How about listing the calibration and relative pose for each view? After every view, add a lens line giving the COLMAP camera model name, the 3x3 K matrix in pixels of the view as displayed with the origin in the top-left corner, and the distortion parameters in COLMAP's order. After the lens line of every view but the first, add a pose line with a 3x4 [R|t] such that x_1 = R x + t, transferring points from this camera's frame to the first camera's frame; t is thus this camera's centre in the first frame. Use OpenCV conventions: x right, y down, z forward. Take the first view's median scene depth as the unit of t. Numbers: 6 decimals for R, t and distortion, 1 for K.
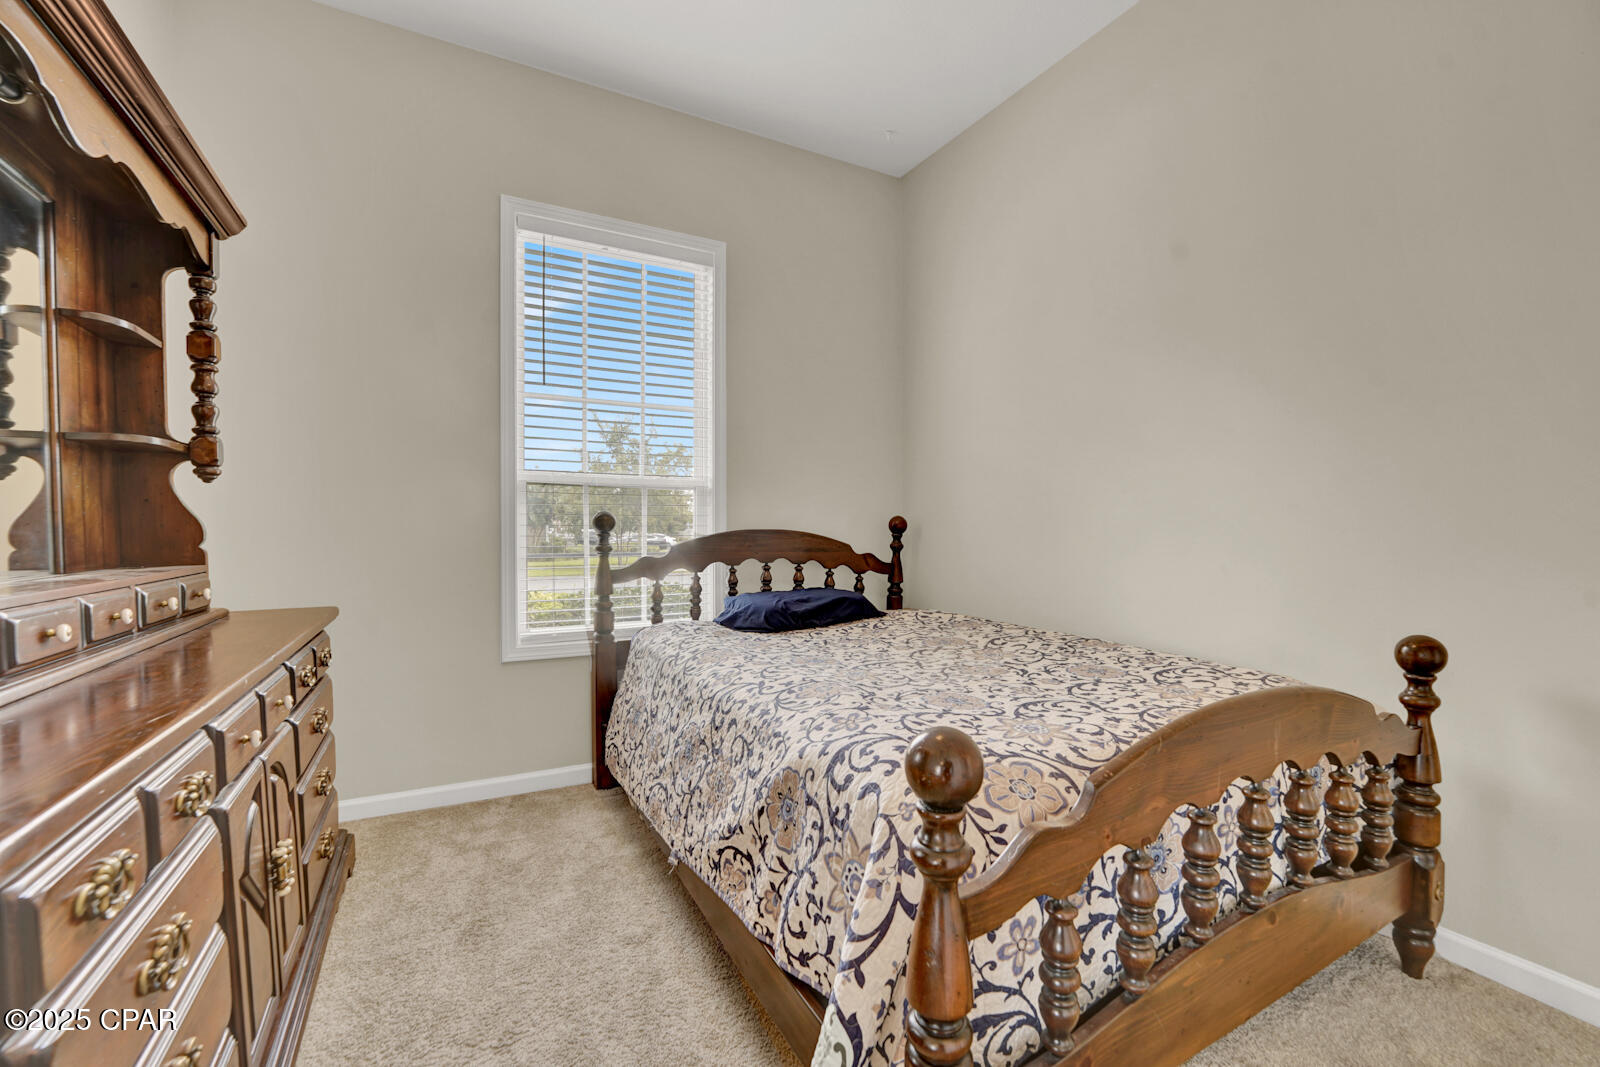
lens RADIAL K [[670.0, 0, 799.4], [0, 670.0, 538.7], [0, 0, 1]] dist [-0.000634, -0.000049]
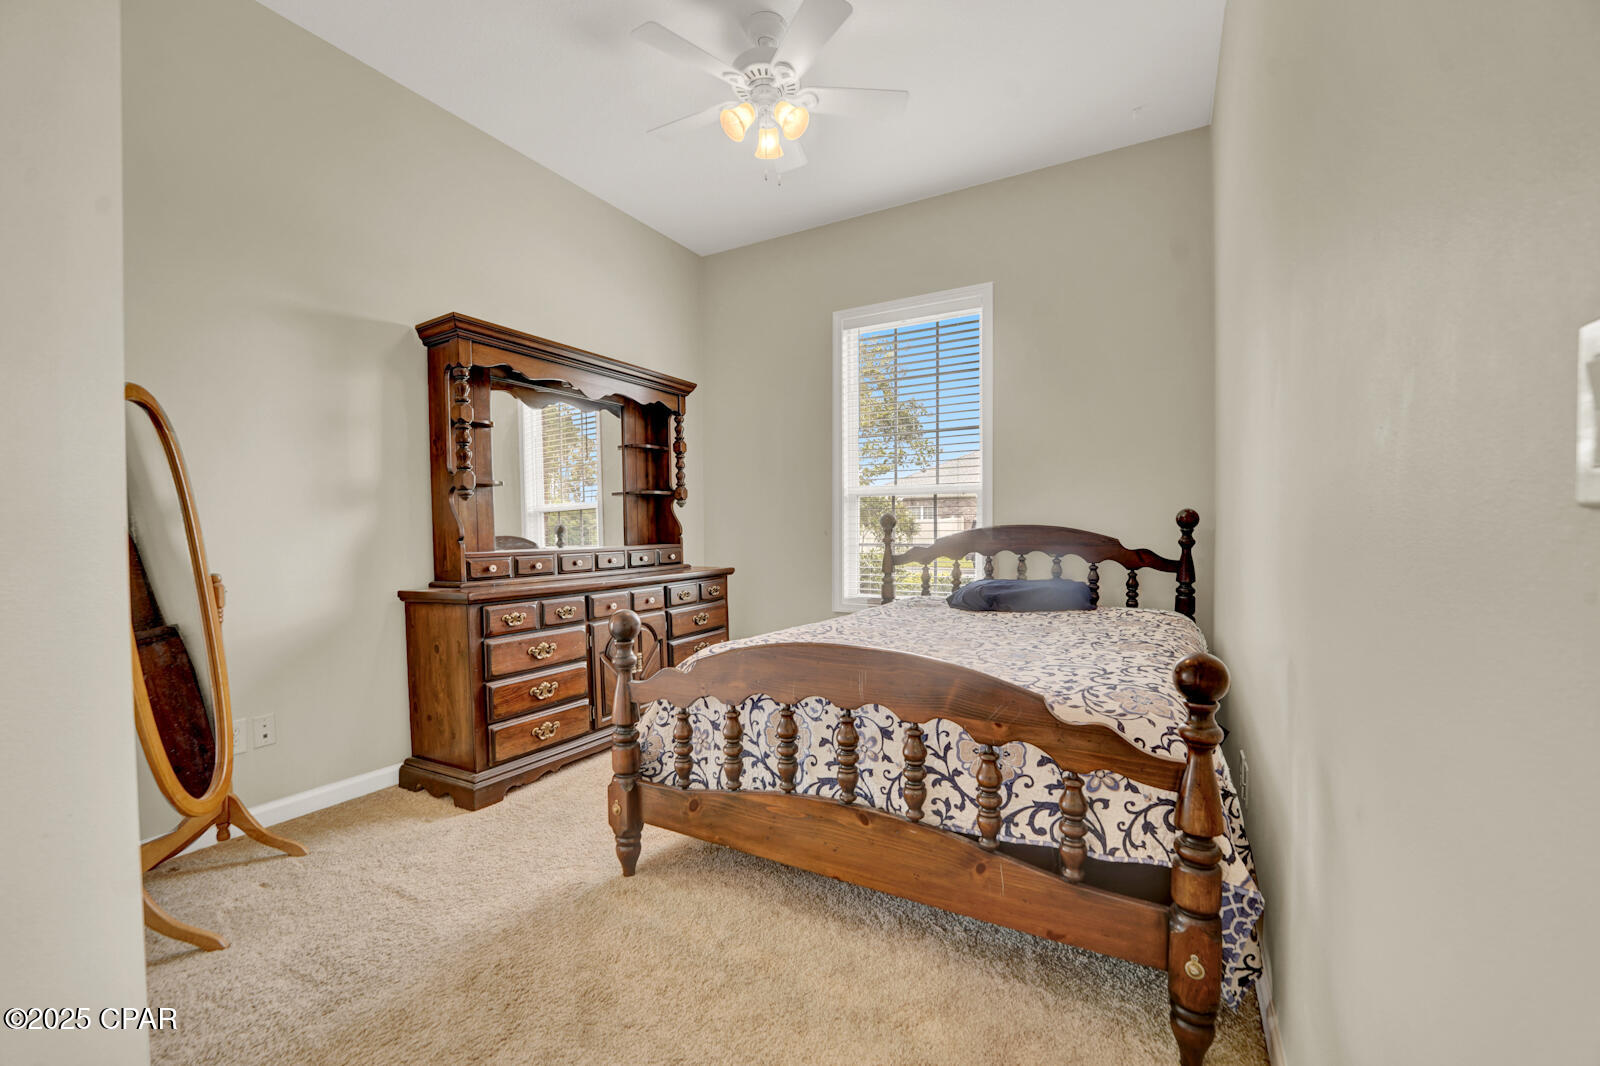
lens RADIAL K [[670.0, 0, 801.3], [0, 670.0, 531.6], [0, 0, 1]] dist [-0.000634, -0.000049]
pose [[0.532035, 0.001411, -0.846721, 0.776569], [-0.001407, 0.999999, 0.000782, -0.003741], [0.846721, 0.000776, 0.532036, 0.095696]]
